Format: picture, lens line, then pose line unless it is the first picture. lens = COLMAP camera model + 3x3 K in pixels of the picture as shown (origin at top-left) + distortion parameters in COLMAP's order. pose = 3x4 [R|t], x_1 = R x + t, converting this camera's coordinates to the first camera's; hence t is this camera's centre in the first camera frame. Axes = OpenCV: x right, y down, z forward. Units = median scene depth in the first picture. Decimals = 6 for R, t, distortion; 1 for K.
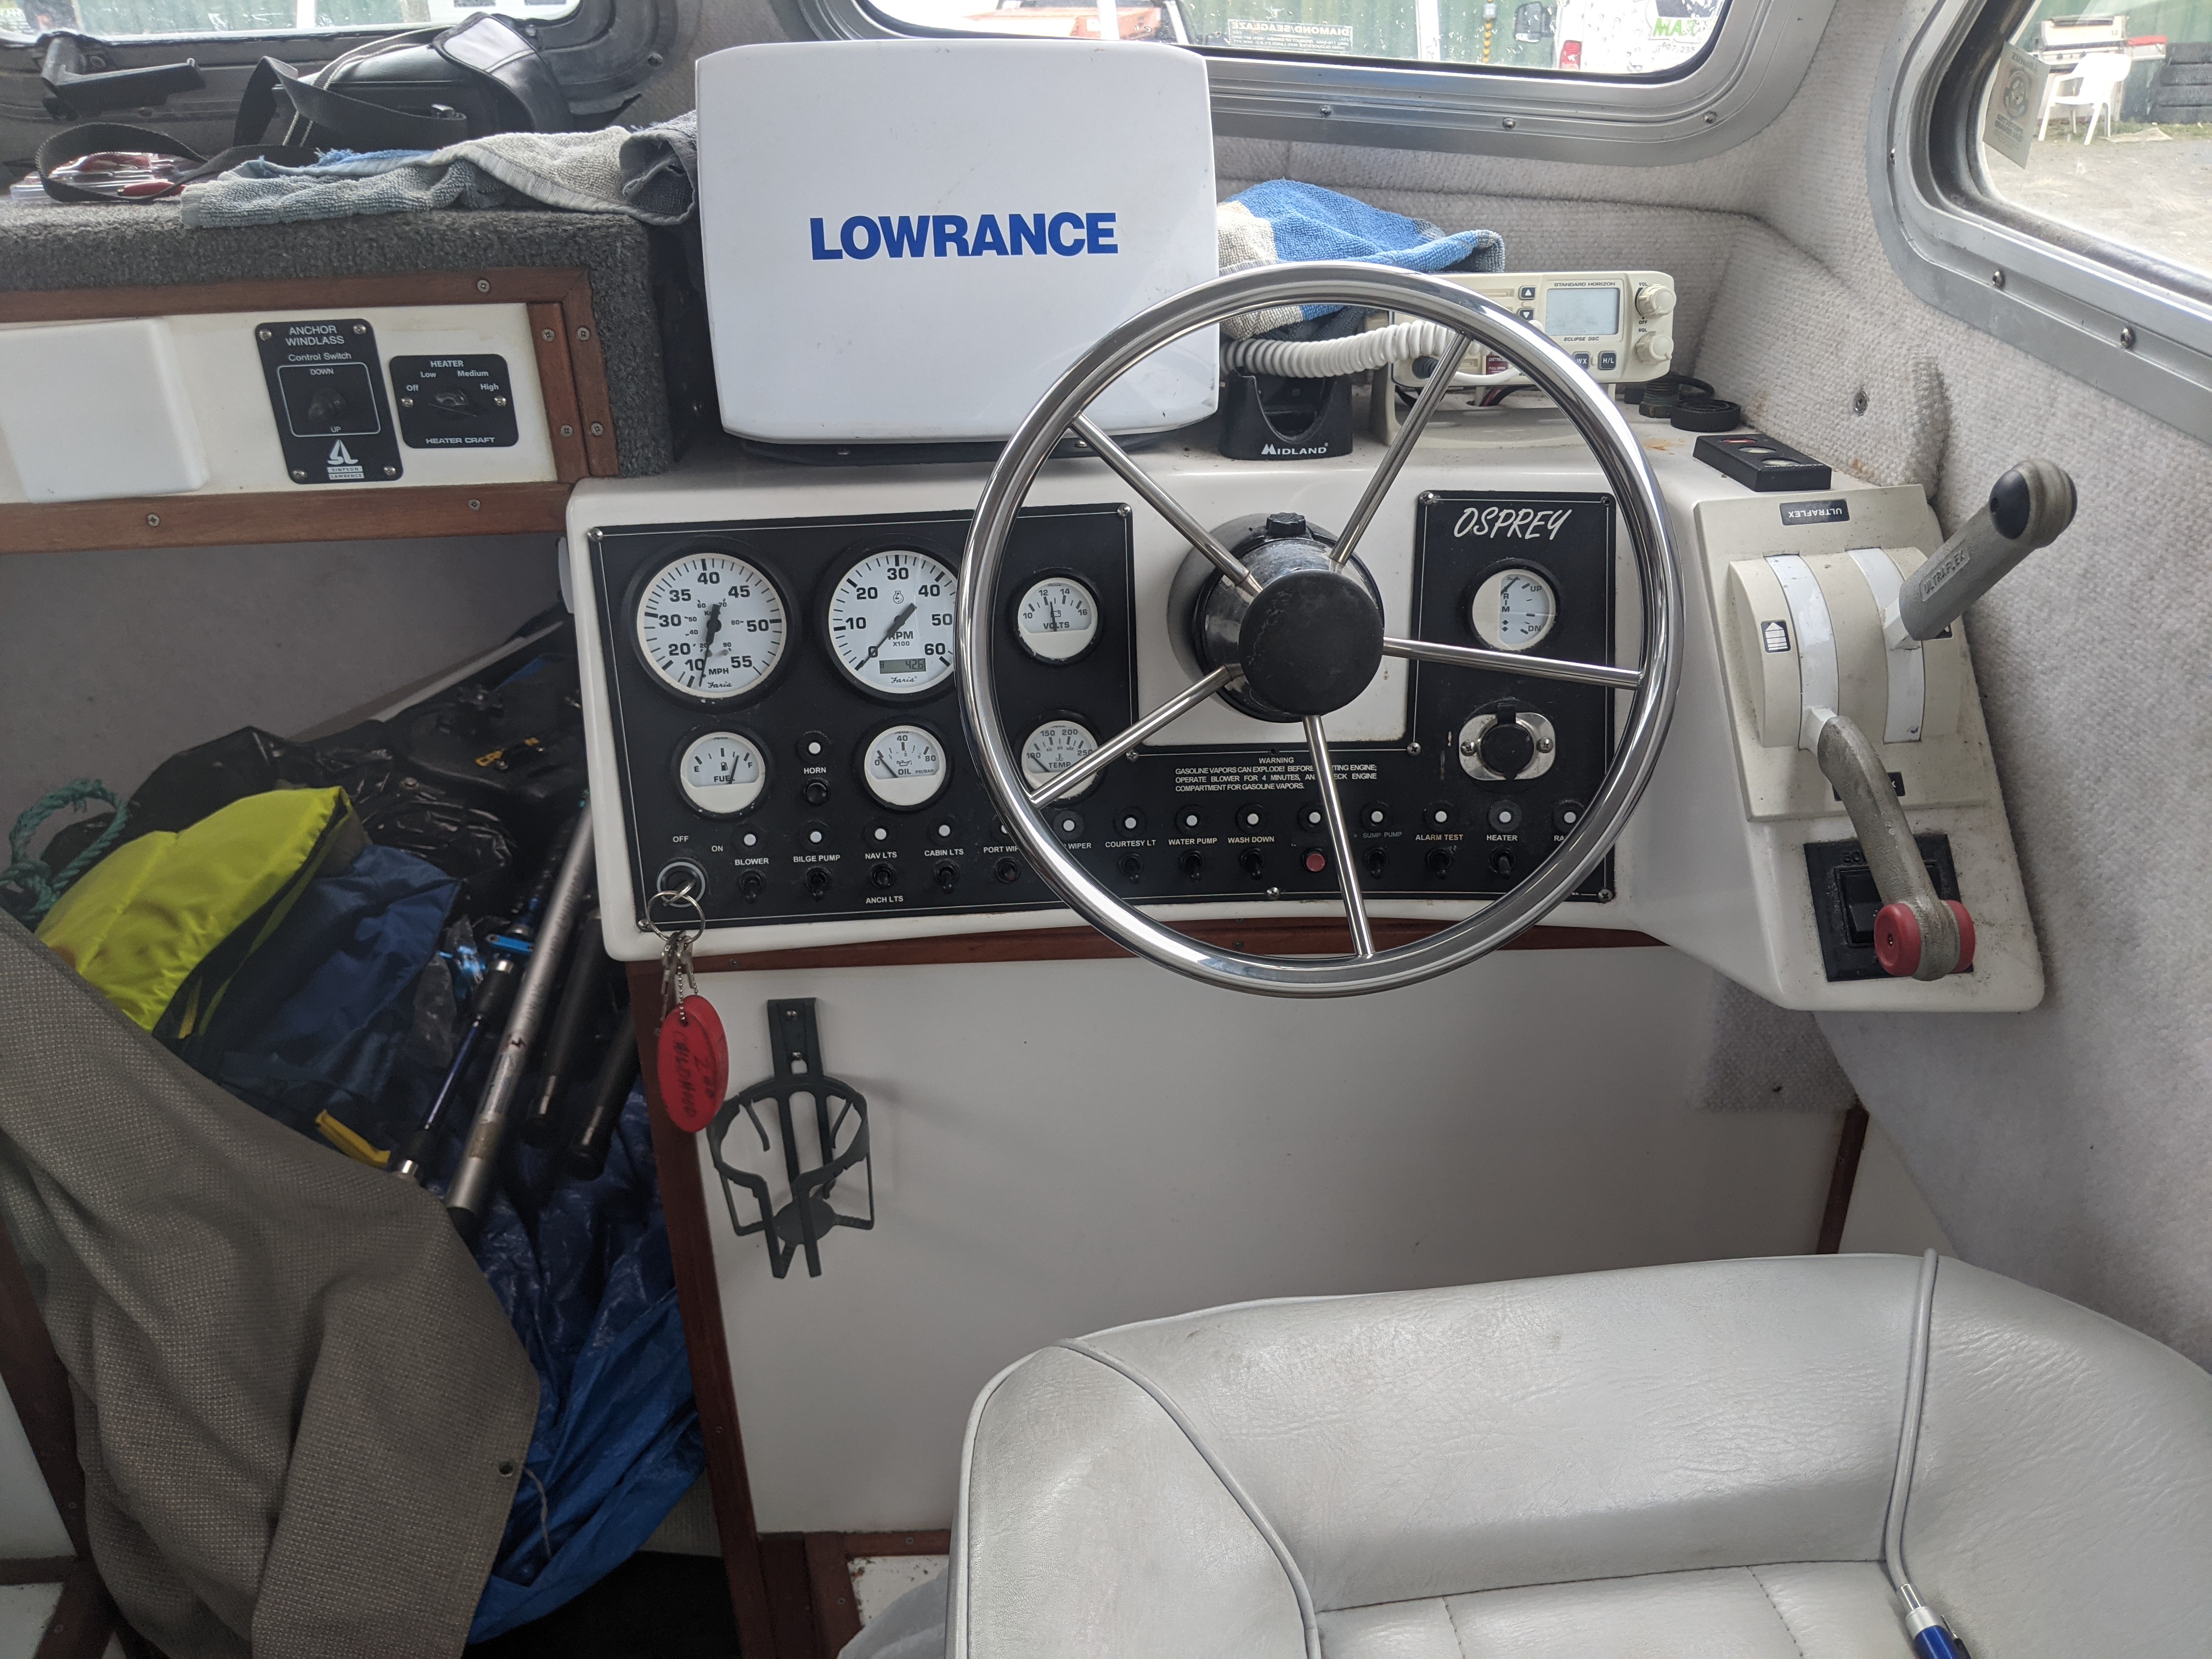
lens RADIAL K [[1739.6, 0, 1097.1], [0, 1739.6, 836.1], [0, 0, 1]] dist [0.010821, -0.005082]
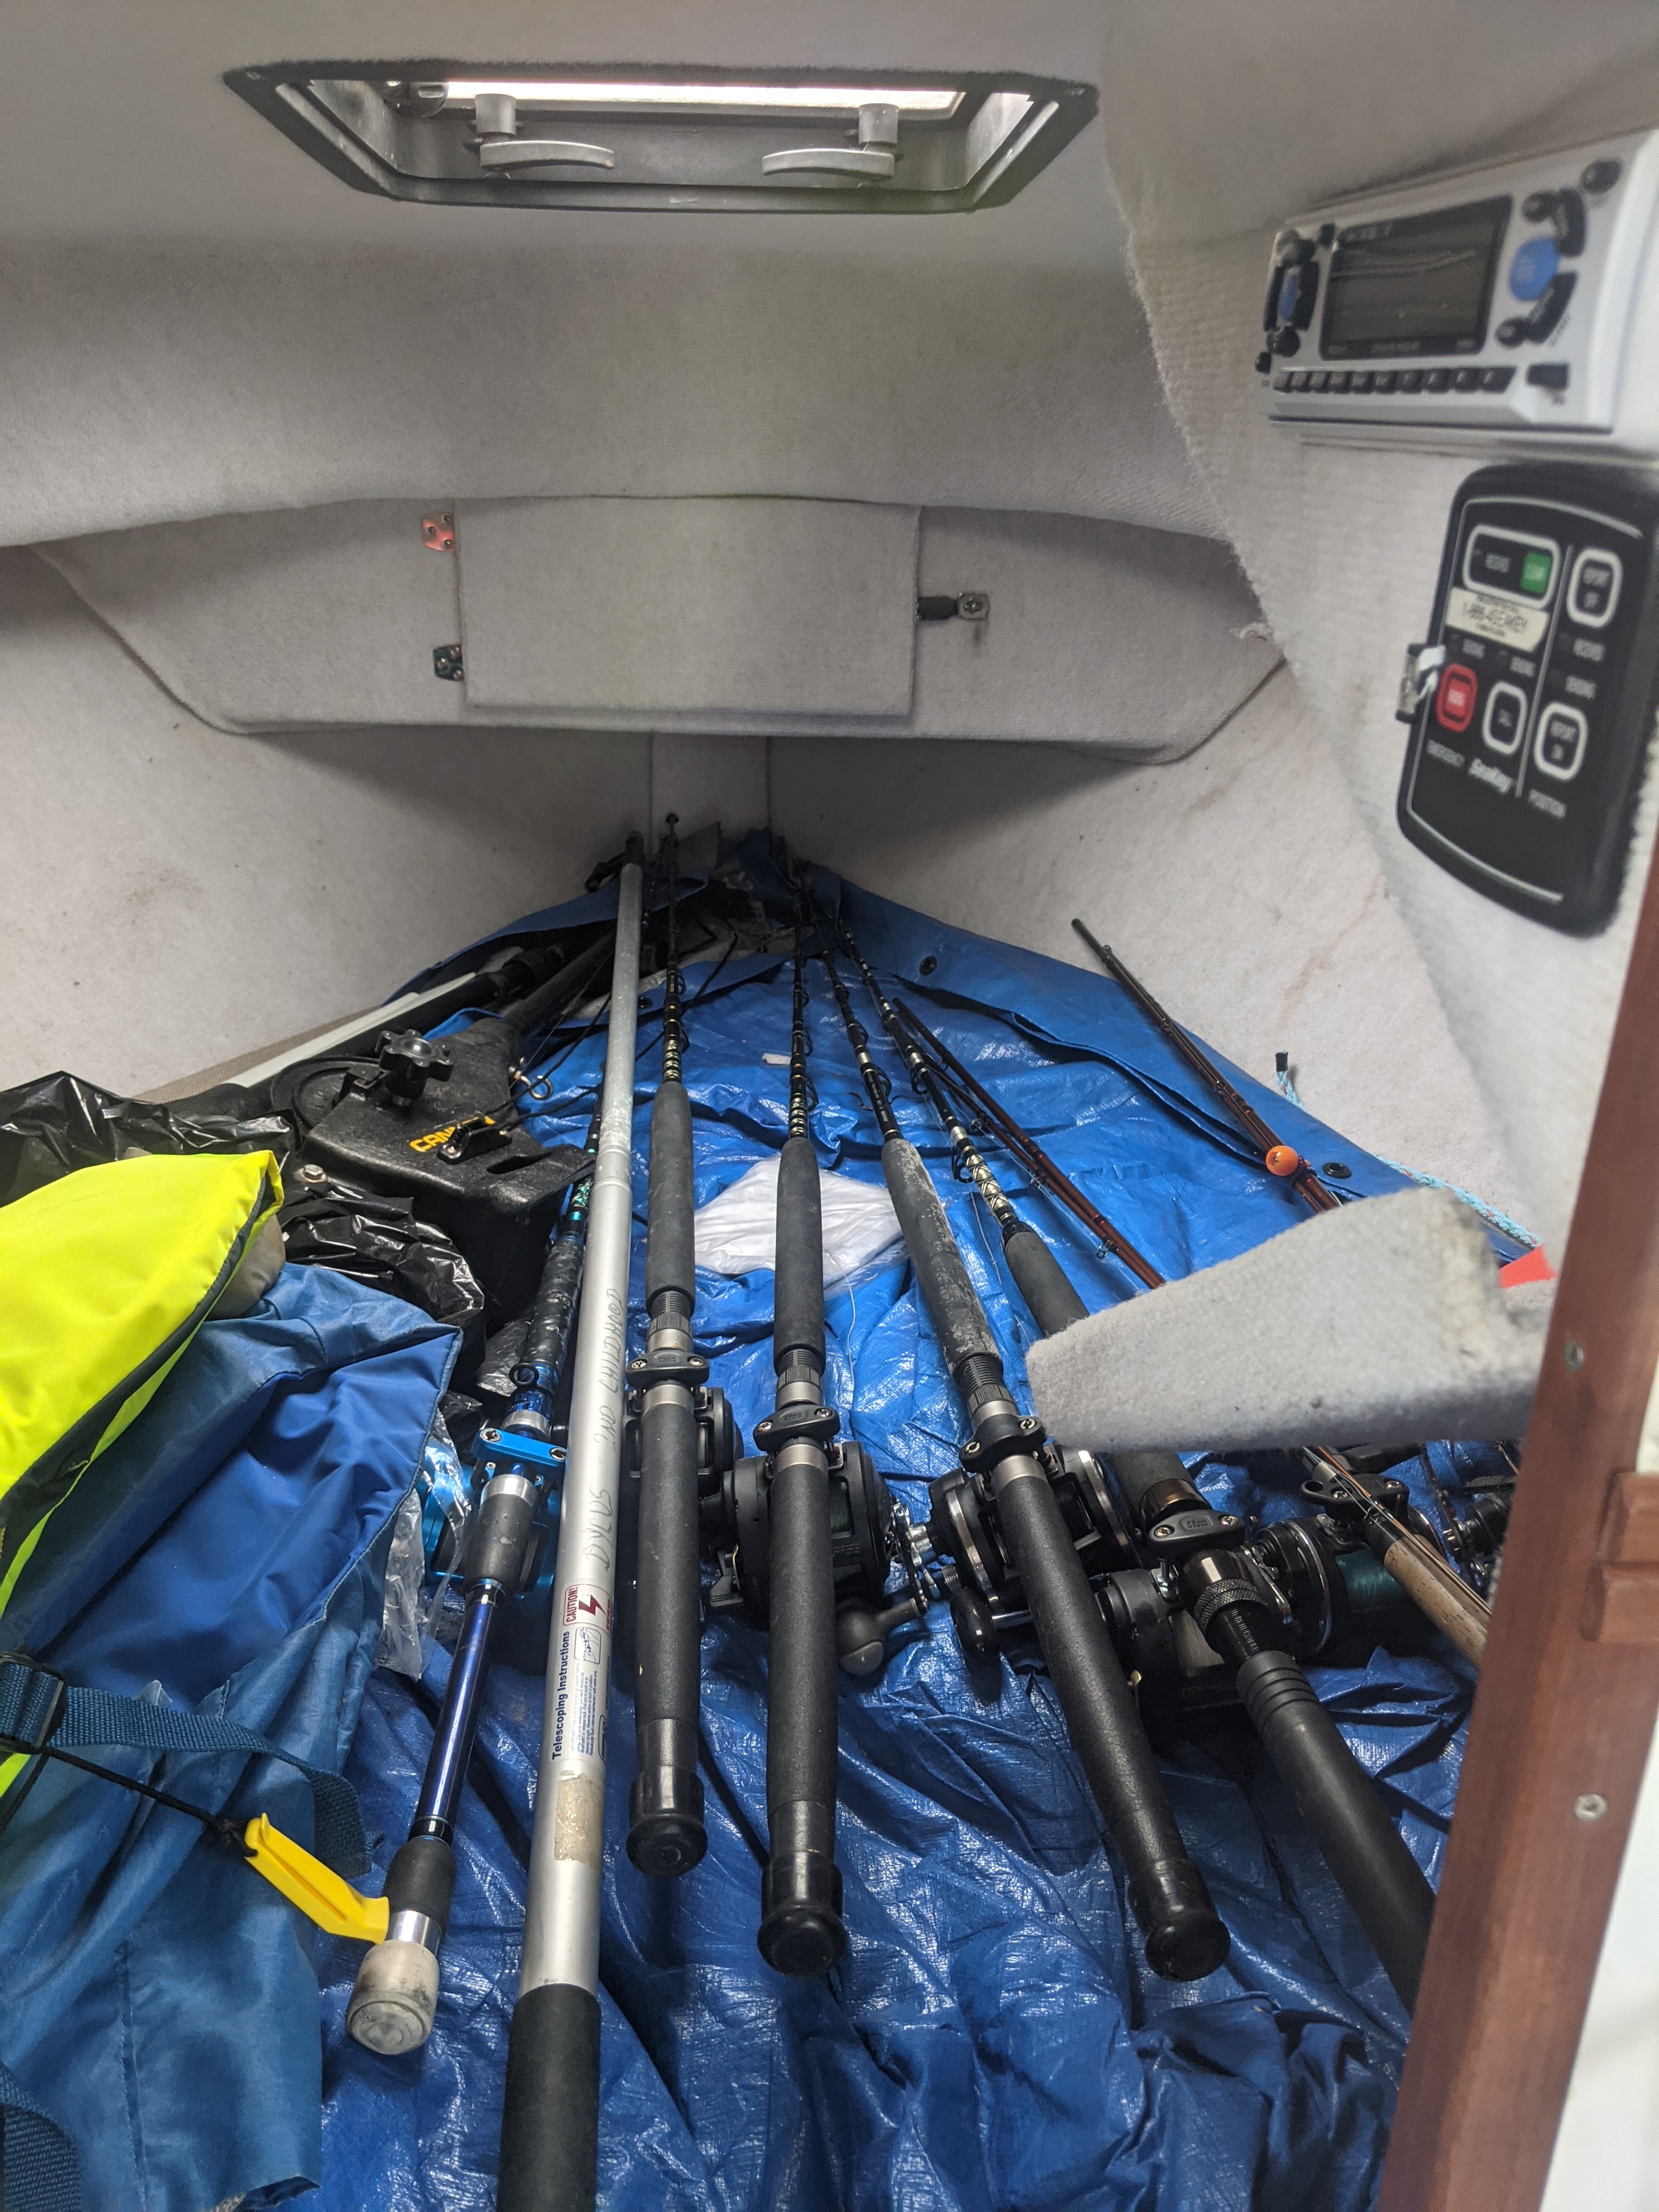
lens RADIAL K [[1739.6, 0, 840.3], [0, 1739.6, 1103.7], [0, 0, 1]] dist [0.010821, -0.005082]
pose [[0.999021, 0.029951, 0.032564, -0.267030], [-0.025872, 0.992537, -0.119172, 0.016791], [-0.035890, 0.118213, 0.992340, 0.437970]]
